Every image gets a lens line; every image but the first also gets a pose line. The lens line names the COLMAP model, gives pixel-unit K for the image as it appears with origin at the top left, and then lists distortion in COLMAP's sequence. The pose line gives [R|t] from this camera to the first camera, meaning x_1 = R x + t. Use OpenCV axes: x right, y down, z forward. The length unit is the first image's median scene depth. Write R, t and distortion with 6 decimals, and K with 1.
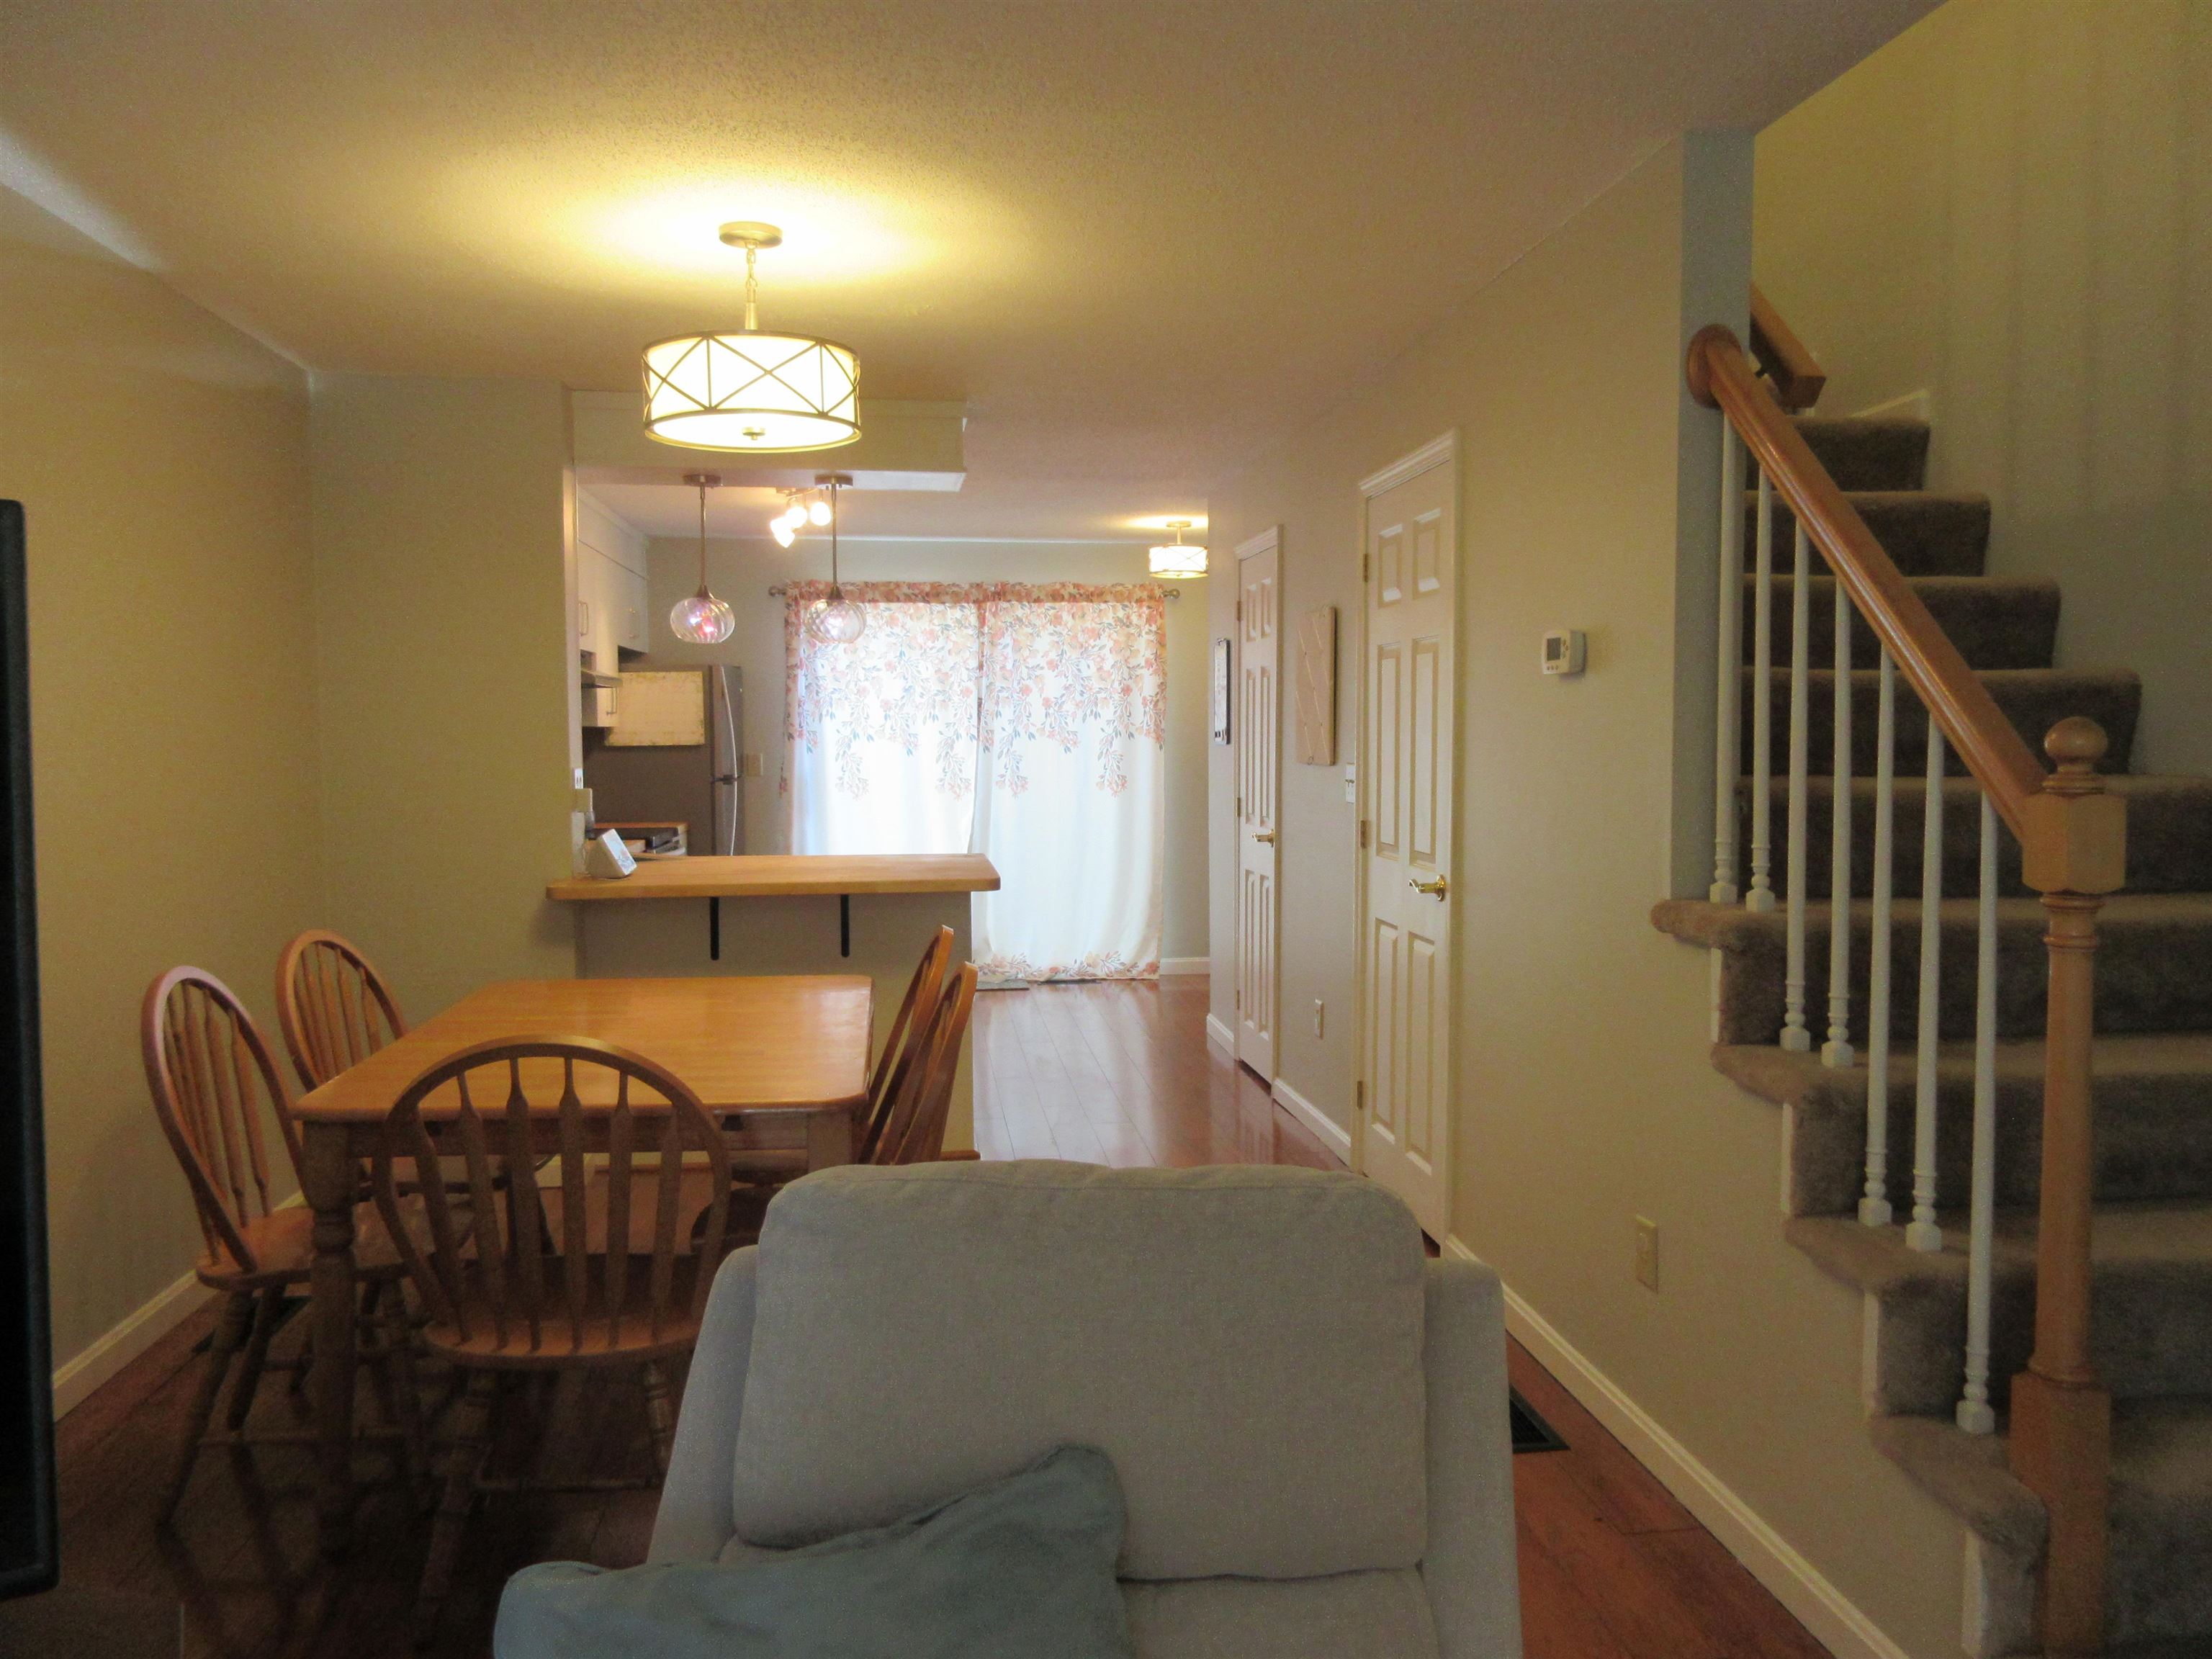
lens RADIAL K [[1639.9, 0, 1106.0], [0, 1639.9, 829.5], [0, 0, 1]] dist [-0.005203, 0.000509]
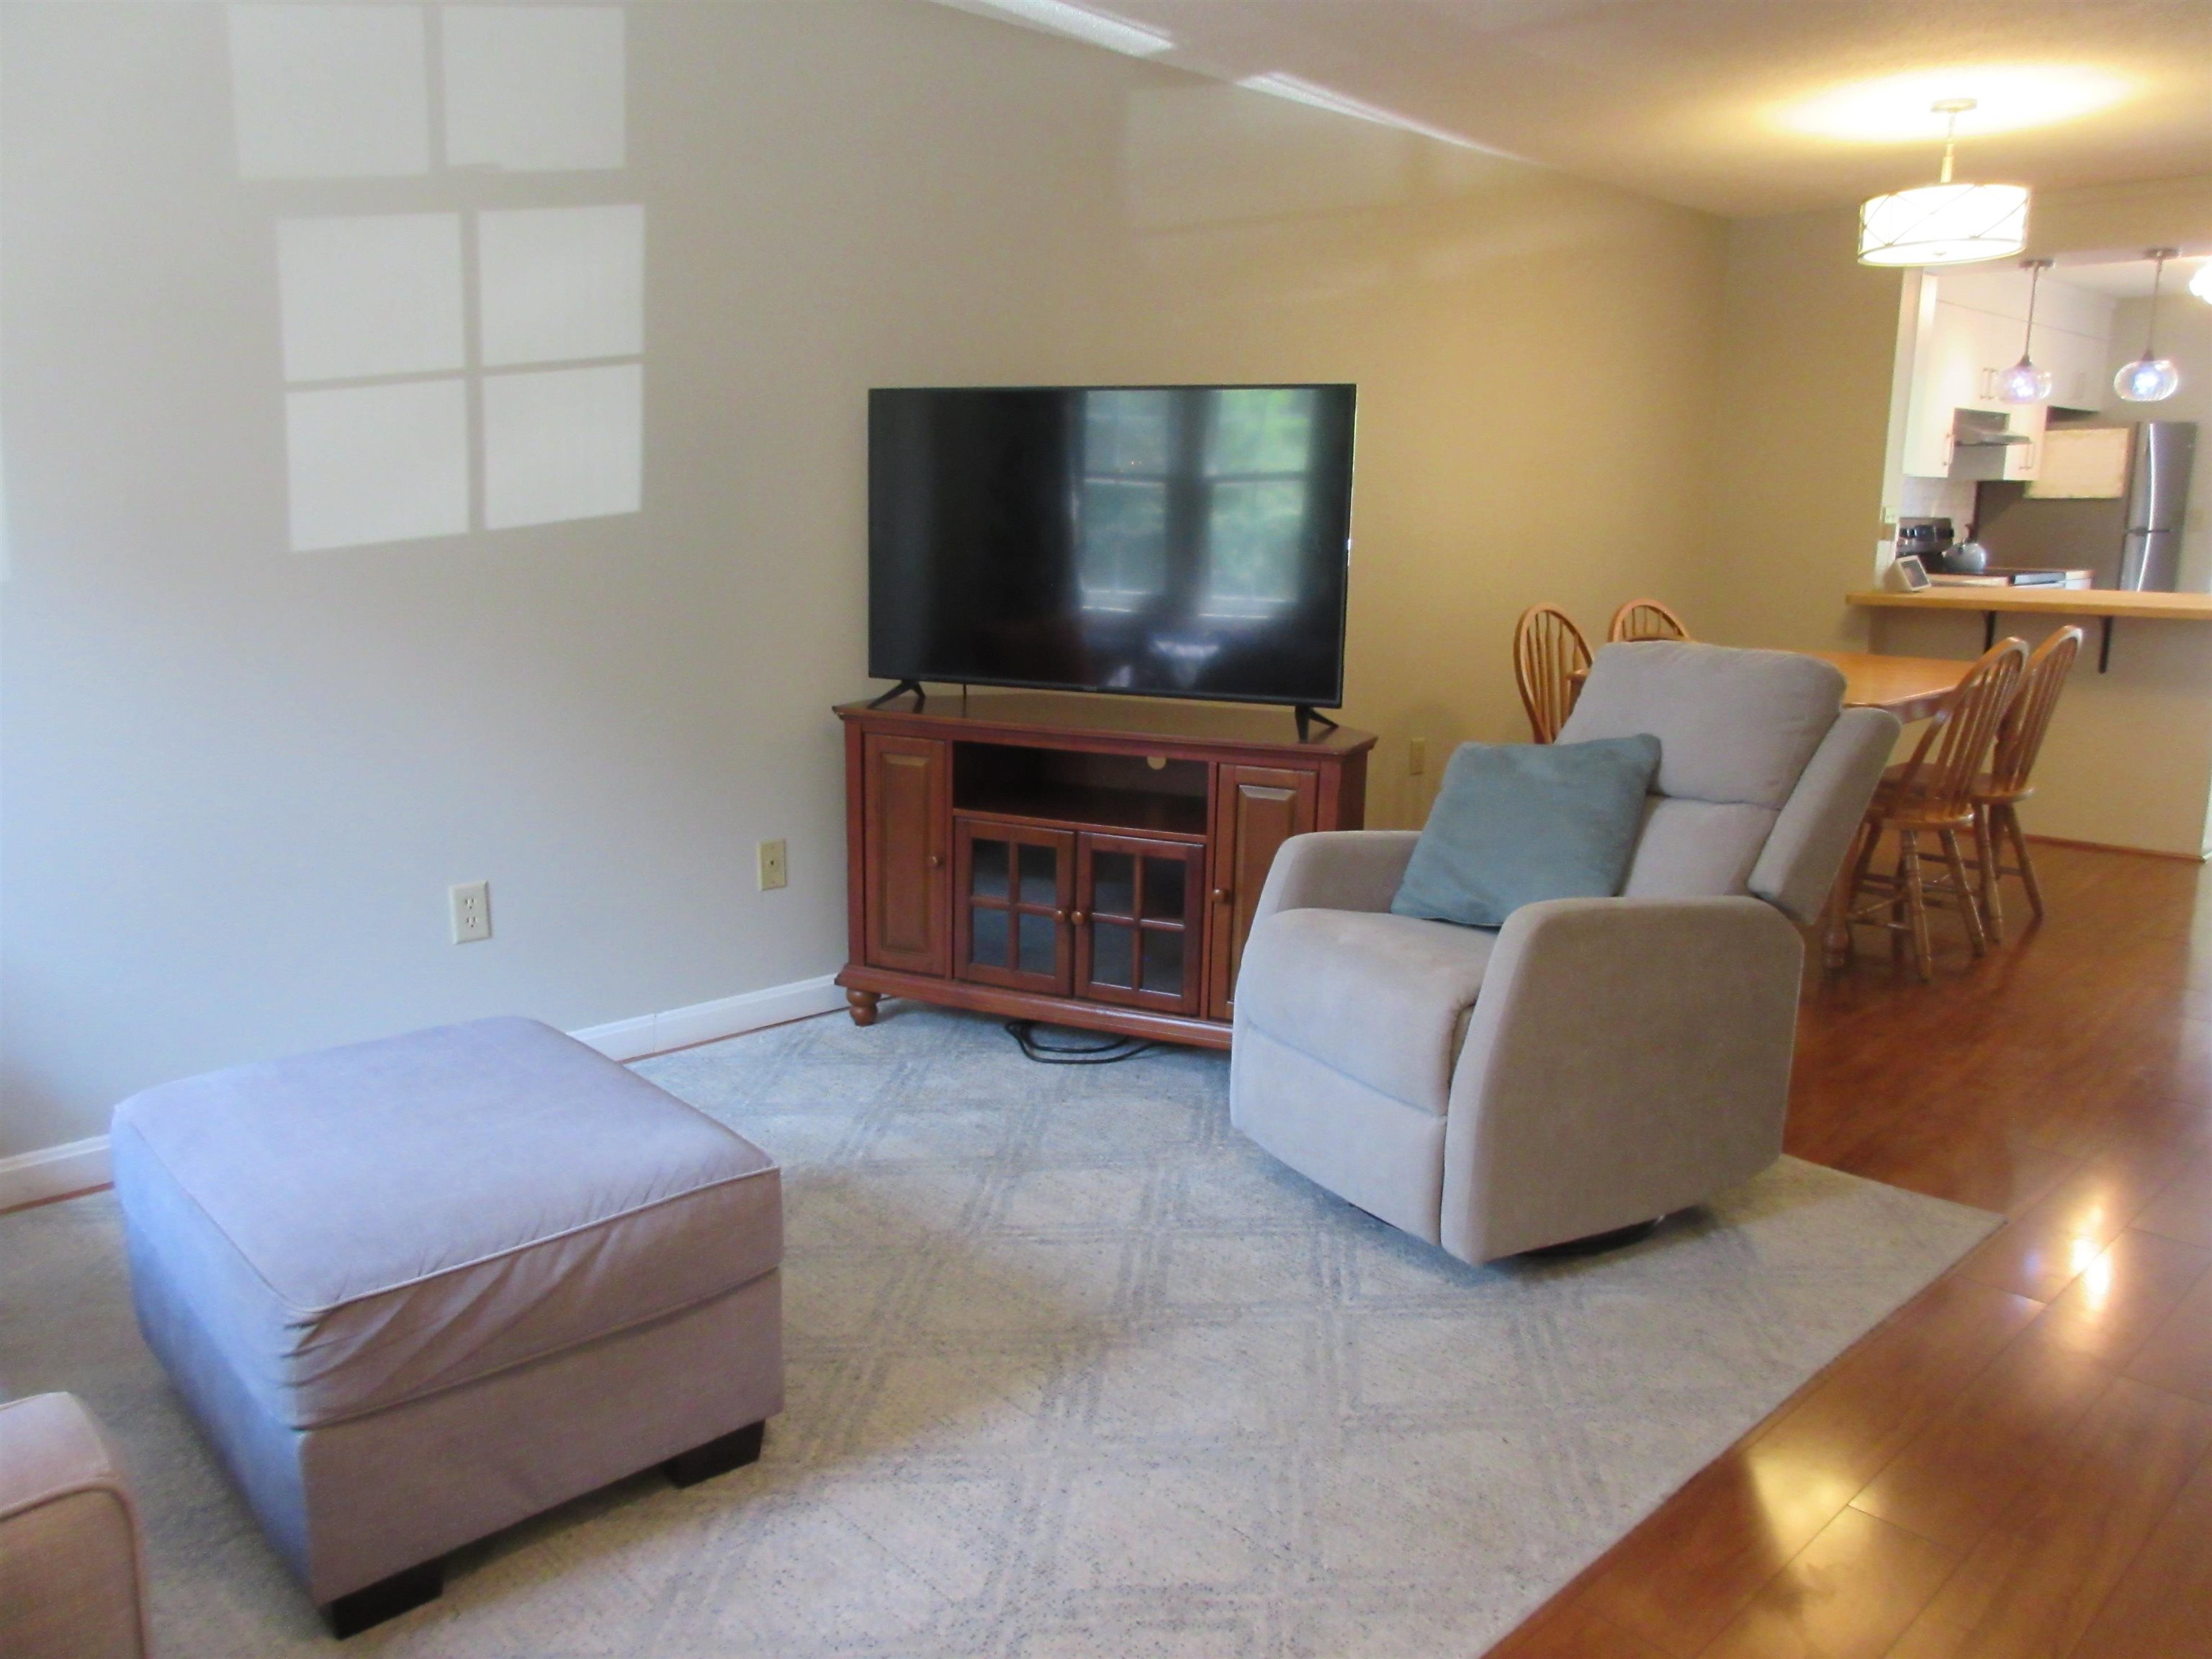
lens RADIAL K [[1639.9, 0, 1106.0], [0, 1639.9, 829.5], [0, 0, 1]] dist [-0.005203, 0.000509]
pose [[0.596764, 0.171563, -0.783861, 0.240605], [-0.060682, 0.983728, 0.169109, 0.021487], [0.800119, -0.053351, 0.597464, -0.190588]]
